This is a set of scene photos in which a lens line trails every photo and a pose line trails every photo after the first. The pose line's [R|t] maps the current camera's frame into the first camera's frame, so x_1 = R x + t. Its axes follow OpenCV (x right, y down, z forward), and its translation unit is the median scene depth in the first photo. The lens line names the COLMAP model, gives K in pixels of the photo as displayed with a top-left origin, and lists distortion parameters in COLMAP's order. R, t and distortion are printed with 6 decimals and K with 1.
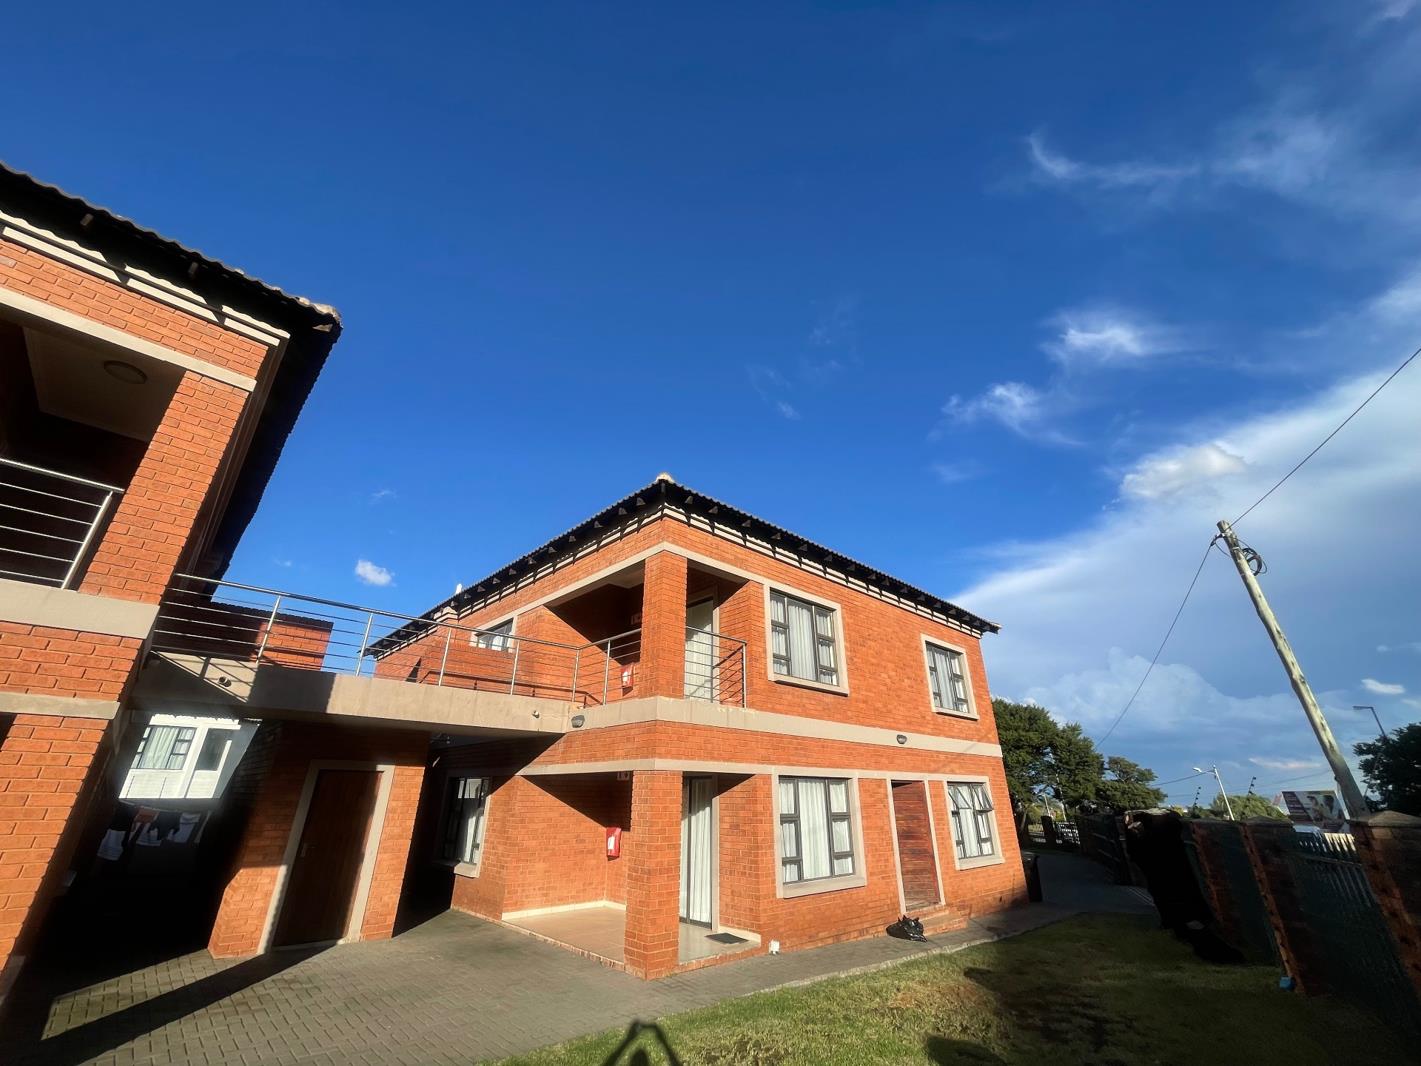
lens RADIAL K [[573.1, 0, 701.5], [0, 573.1, 529.2], [0, 0, 1]] dist [0.001594, -0.000075]
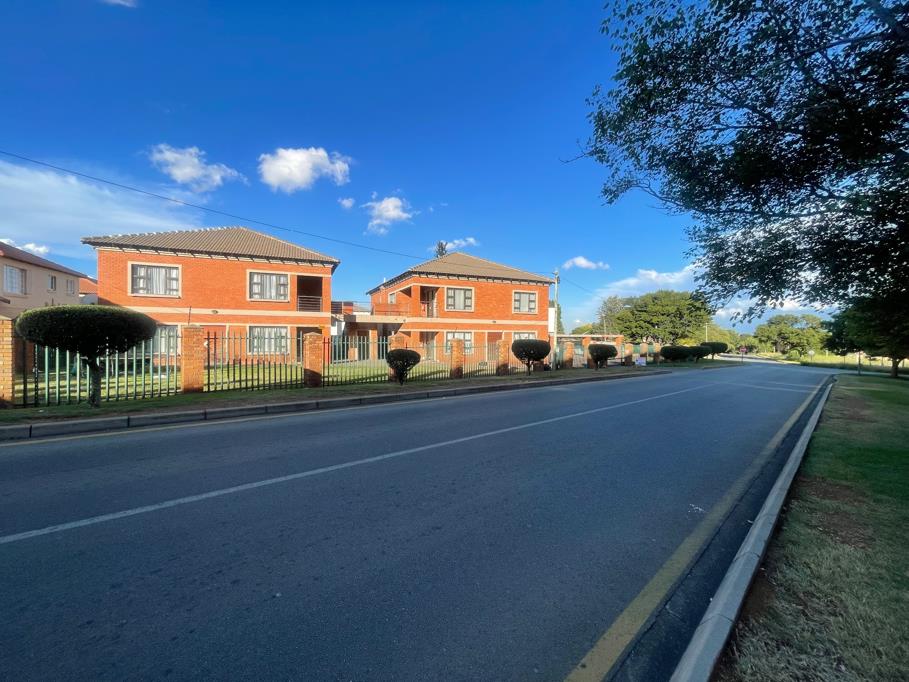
lens RADIAL K [[366.6, 0, 457.4], [0, 366.6, 342.3], [0, 0, 1]] dist [0.001594, -0.000075]
pose [[0.945663, 0.010911, -0.324967, 1.016345], [0.134977, 0.896079, 0.422875, -0.621379], [0.295810, -0.443760, 0.845916, -1.280743]]
